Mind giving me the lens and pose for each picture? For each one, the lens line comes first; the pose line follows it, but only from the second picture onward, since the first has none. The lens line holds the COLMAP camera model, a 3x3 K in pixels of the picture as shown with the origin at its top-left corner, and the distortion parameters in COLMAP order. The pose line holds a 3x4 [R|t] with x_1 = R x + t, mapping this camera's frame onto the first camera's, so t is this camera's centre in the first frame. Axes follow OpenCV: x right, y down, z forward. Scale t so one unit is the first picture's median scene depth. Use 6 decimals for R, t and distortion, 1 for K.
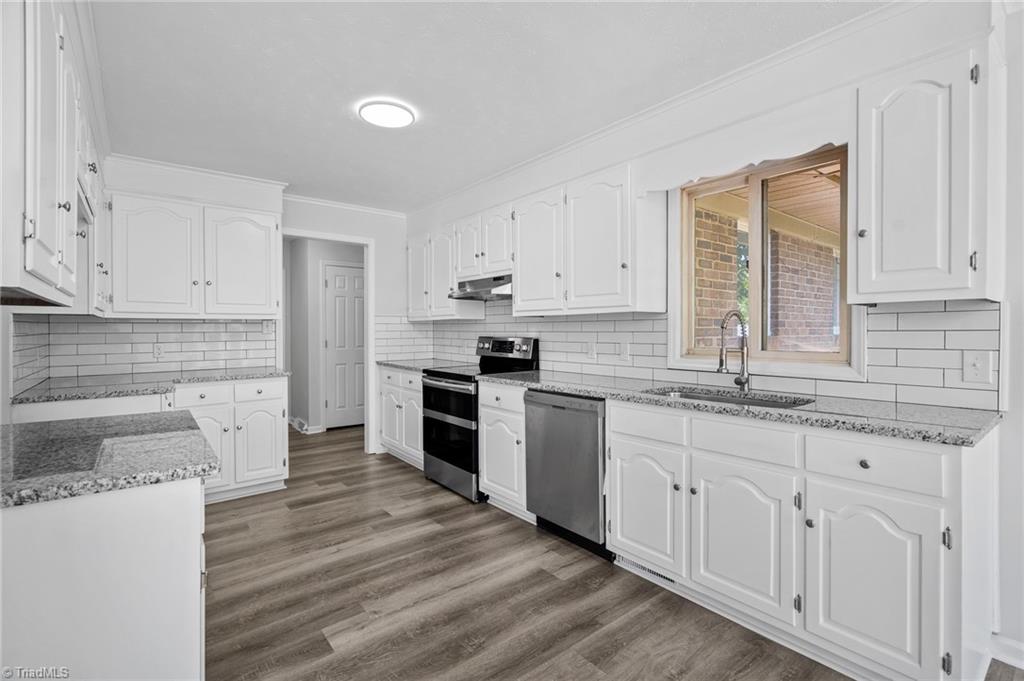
lens RADIAL K [[467.5, 0, 521.1], [0, 467.5, 333.6], [0, 0, 1]] dist [-0.005465, 0.001066]
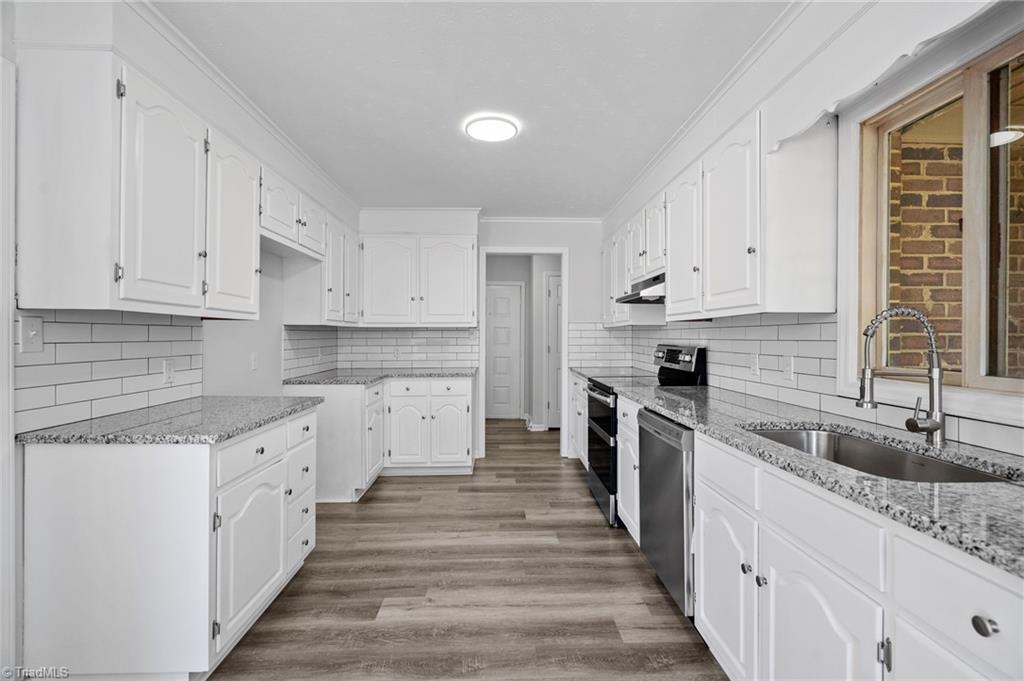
lens RADIAL K [[467.5, 0, 512.2], [0, 467.5, 339.2], [0, 0, 1]] dist [-0.005465, 0.001066]
pose [[0.799758, 0.006957, -0.600283, 0.330645], [-0.008278, 0.999966, 0.000561, -0.002689], [0.600266, 0.004521, 0.799788, 0.176007]]
